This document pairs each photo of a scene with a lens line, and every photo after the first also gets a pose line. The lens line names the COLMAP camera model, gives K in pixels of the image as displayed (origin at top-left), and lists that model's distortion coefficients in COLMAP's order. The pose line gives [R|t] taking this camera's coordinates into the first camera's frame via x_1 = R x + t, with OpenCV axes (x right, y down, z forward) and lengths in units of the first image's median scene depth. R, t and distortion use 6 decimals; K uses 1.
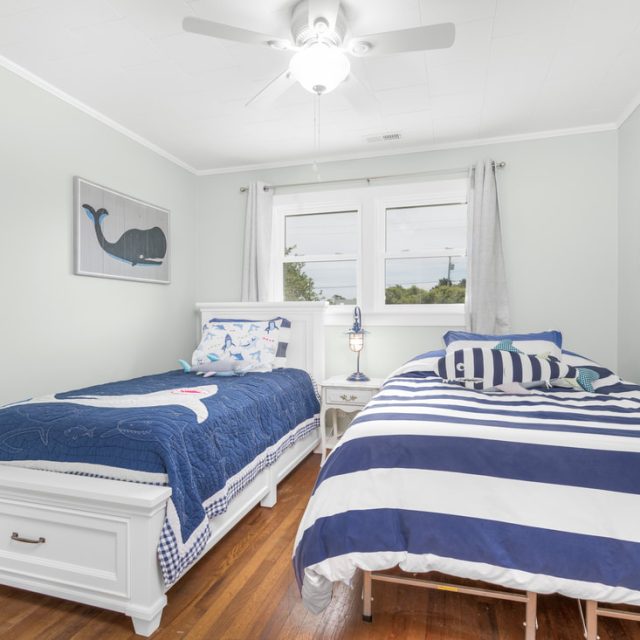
lens RADIAL K [[470.2, 0, 320.0], [0, 470.2, 320.0], [0, 0, 1]] dist [-0.002908, -0.003866]
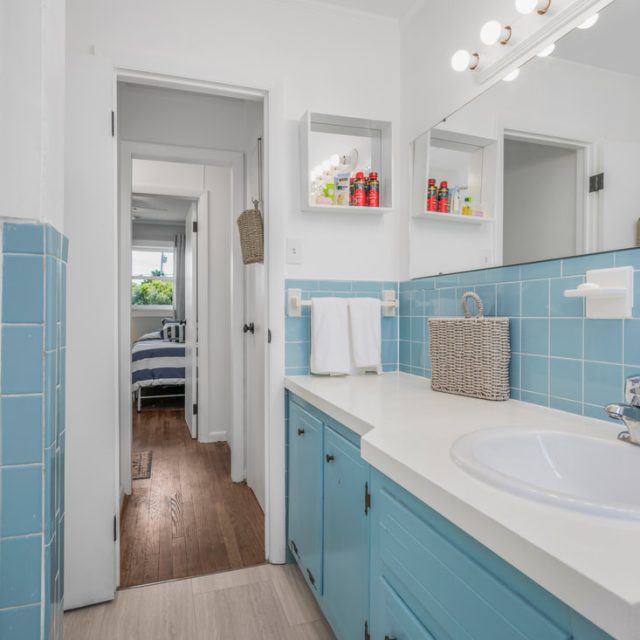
lens RADIAL K [[470.2, 0, 320.0], [0, 470.2, 320.0], [0, 0, 1]] dist [-0.002908, -0.003866]
pose [[0.829640, -0.014090, 0.558120, -0.370305], [0.003912, 0.999804, 0.019425, -0.011529], [-0.558284, -0.013933, 0.829533, -1.303803]]
